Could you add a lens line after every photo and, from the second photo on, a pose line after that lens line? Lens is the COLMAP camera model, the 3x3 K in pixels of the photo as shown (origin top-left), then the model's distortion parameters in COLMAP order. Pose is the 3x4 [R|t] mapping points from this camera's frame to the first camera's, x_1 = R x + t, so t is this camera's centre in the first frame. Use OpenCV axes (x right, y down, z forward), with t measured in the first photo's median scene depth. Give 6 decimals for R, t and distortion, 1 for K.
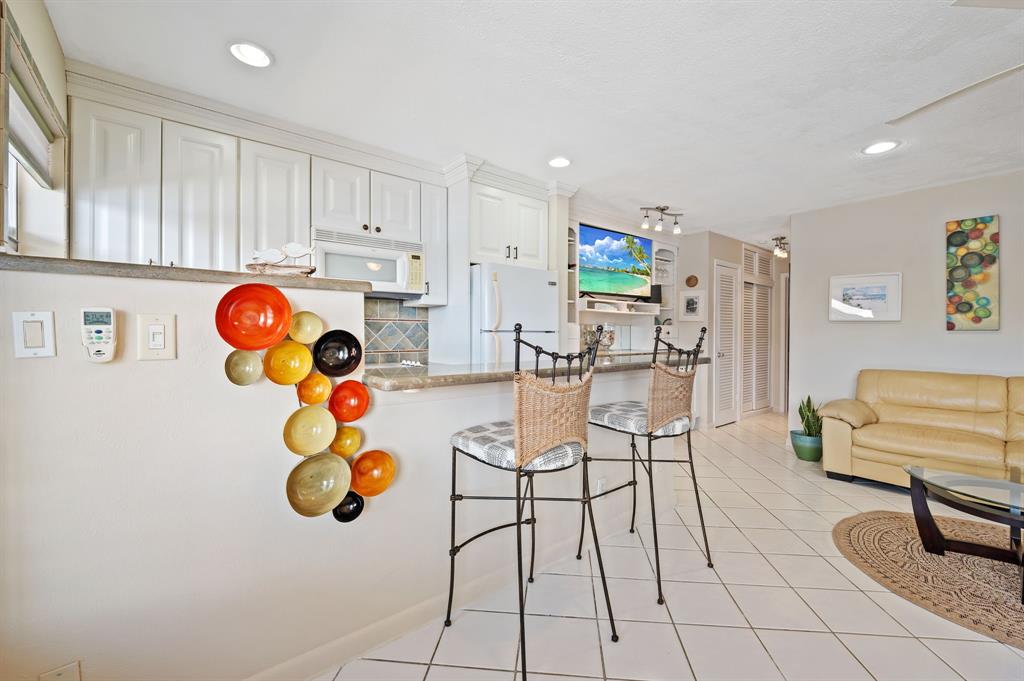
lens RADIAL K [[420.2, 0, 516.4], [0, 420.2, 335.8], [0, 0, 1]] dist [-0.017870, 0.000031]
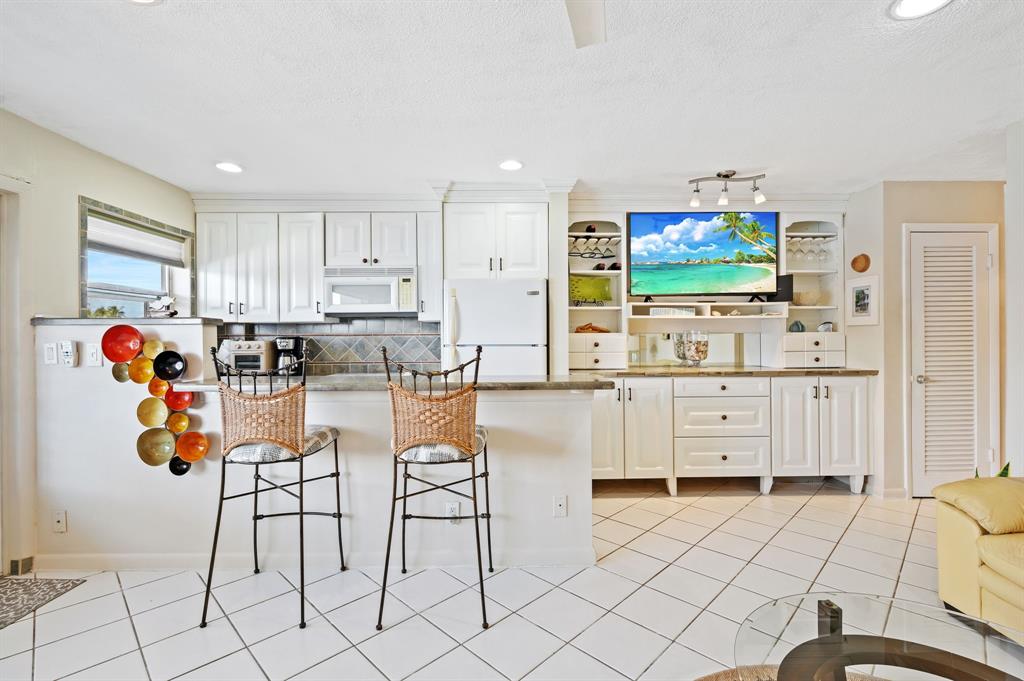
lens RADIAL K [[456.6, 0, 516.1], [0, 456.6, 336.4], [0, 0, 1]] dist [-0.013221, 0.000247]
pose [[0.786977, -0.010798, -0.616888, 0.678877], [0.004035, 0.999916, -0.012354, -0.016821], [0.616969, 0.007233, 0.786954, 0.191787]]
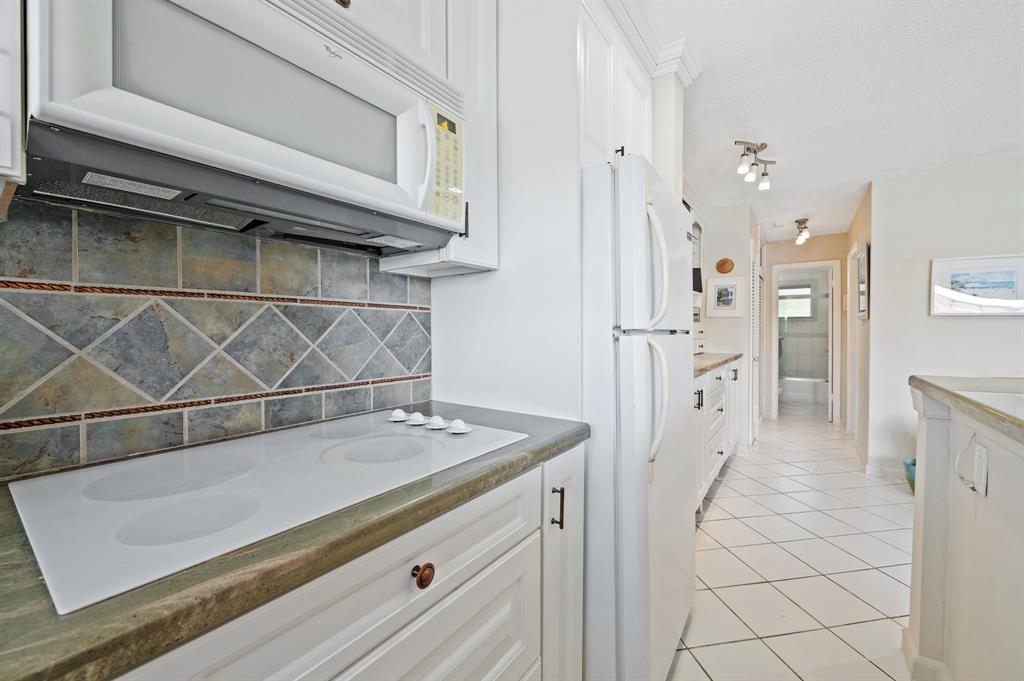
lens RADIAL K [[410.4, 0, 519.6], [0, 410.4, 336.0], [0, 0, 1]] dist [-0.013912, 0.000402]
pose [[0.962335, -0.008793, 0.271725, -0.248576], [0.008248, 0.999961, 0.003146, -0.007930], [-0.271742, -0.000786, 0.962370, 0.587110]]
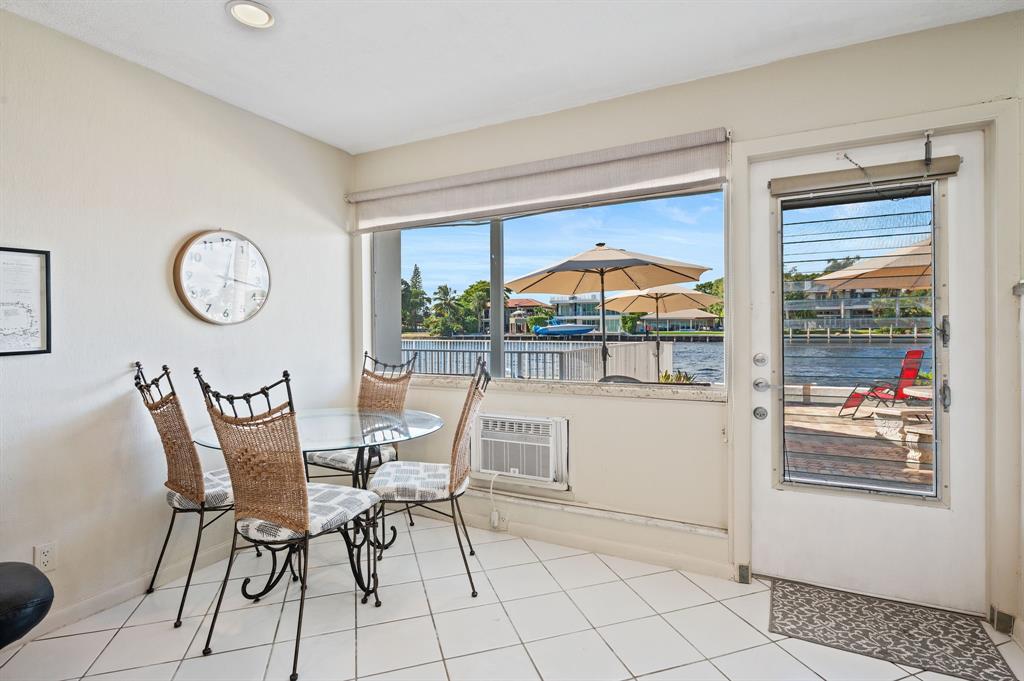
lens RADIAL K [[488.5, 0, 507.4], [0, 488.5, 330.5], [0, 0, 1]] dist [-0.025256, 0.007570]
pose [[-0.920421, 0.004620, -0.390902, 0.374847], [0.002390, 0.999978, 0.006191, -0.011337], [0.390922, 0.004764, -0.920411, 0.556859]]
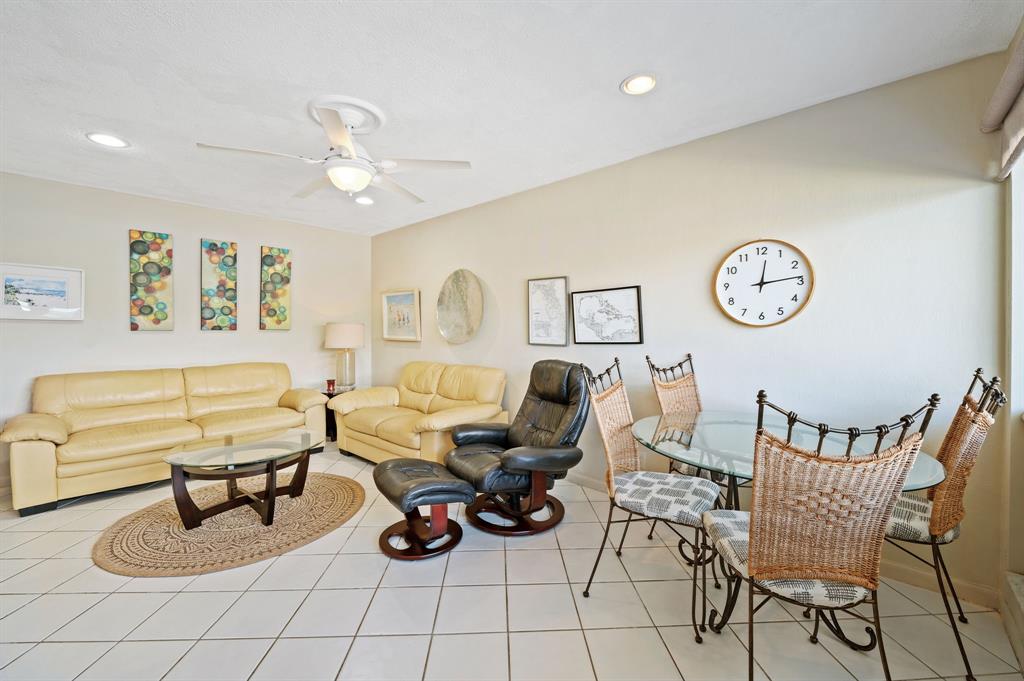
lens RADIAL K [[410.4, 0, 512.0], [0, 410.4, 332.0], [0, 0, 1]] dist [-0.013912, 0.000402]
pose [[-0.150743, -0.011789, 0.988503, -0.151078], [0.004656, 0.999909, 0.012635, -0.019117], [-0.988562, 0.006507, -0.150674, 0.184793]]
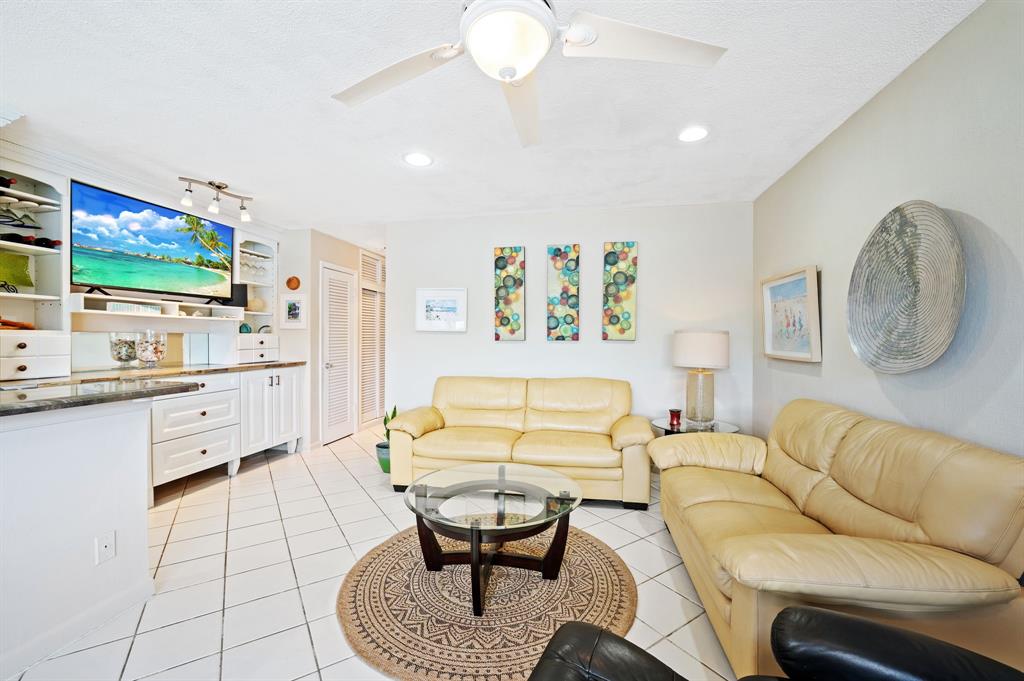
lens RADIAL K [[410.4, 0, 515.1], [0, 410.4, 340.1], [0, 0, 1]] dist [-0.013912, 0.000402]
pose [[0.762438, -0.005435, 0.647038, 0.345876], [0.004630, 0.999985, 0.002943, -0.017974], [-0.647044, 0.000752, 0.762452, 0.078281]]
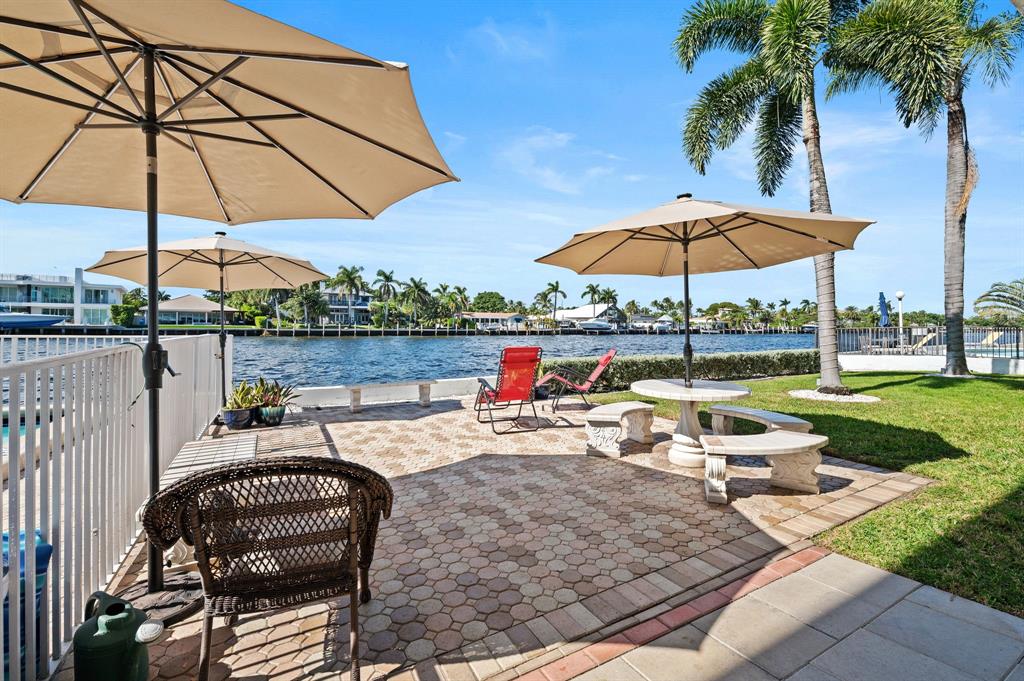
lens RADIAL K [[442.0, 0, 508.7], [0, 442.0, 318.9], [0, 0, 1]] dist [0.001995, 0.000238]
pose [[-0.203443, -0.017988, -0.978922, -0.295551], [-0.015429, 0.999766, -0.015165, 0.034633], [0.978965, 0.012019, -0.203673, -0.560338]]
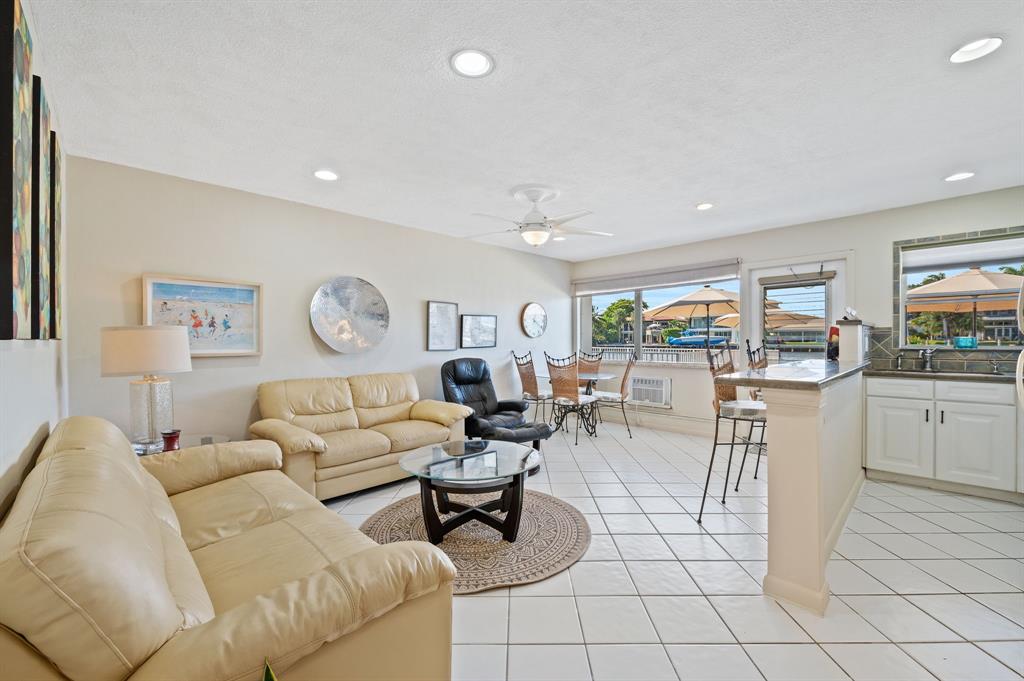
lens RADIAL K [[410.4, 0, 516.6], [0, 410.4, 344.7], [0, 0, 1]] dist [-0.013912, 0.000402]
pose [[-0.994922, 0.001893, -0.100628, 0.723744], [0.000367, 0.999885, 0.015174, -0.013976], [0.100645, 0.015060, -0.994808, 1.372845]]
